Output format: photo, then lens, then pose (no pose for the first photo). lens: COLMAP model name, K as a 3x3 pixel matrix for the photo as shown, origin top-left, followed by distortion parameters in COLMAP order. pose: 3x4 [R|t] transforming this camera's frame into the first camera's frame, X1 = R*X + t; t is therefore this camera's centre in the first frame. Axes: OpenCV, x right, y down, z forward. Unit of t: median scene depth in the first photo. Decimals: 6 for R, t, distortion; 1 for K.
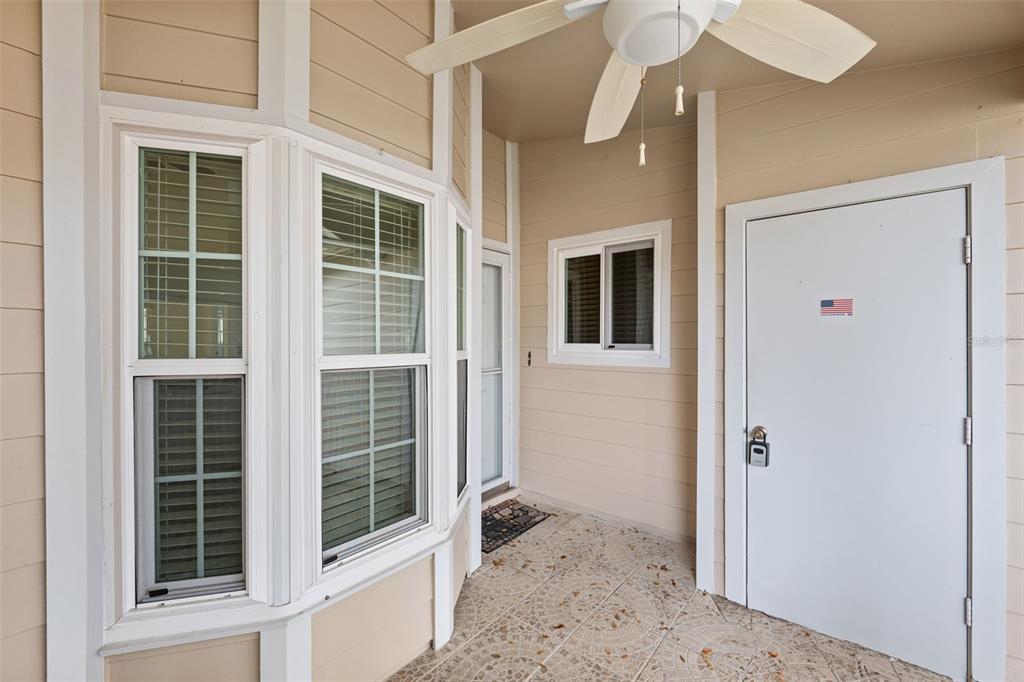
lens RADIAL K [[420.5, 0, 511.3], [0, 420.5, 339.4], [0, 0, 1]] dist [-0.001771, 0.000058]
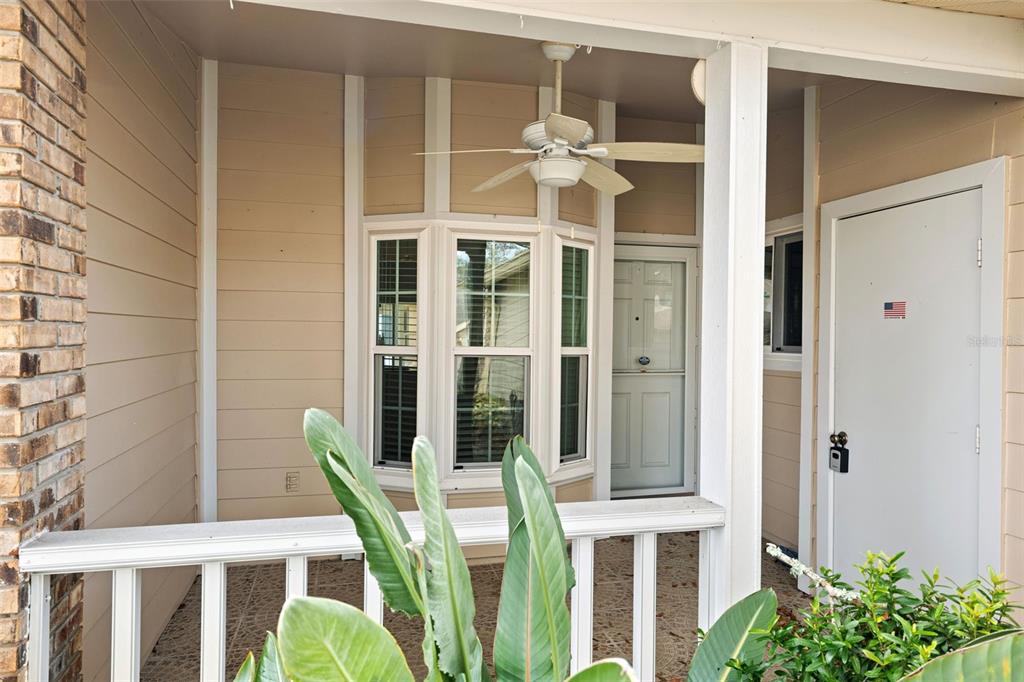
lens RADIAL K [[686.9, 0, 512.0], [0, 686.9, 338.6], [0, 0, 1]] dist [0.003484, 0.000619]
pose [[0.806076, 0.013290, -0.591663, 1.470728], [-0.012637, 0.999906, 0.005243, -0.011414], [0.591677, 0.003250, 0.806168, -1.179671]]
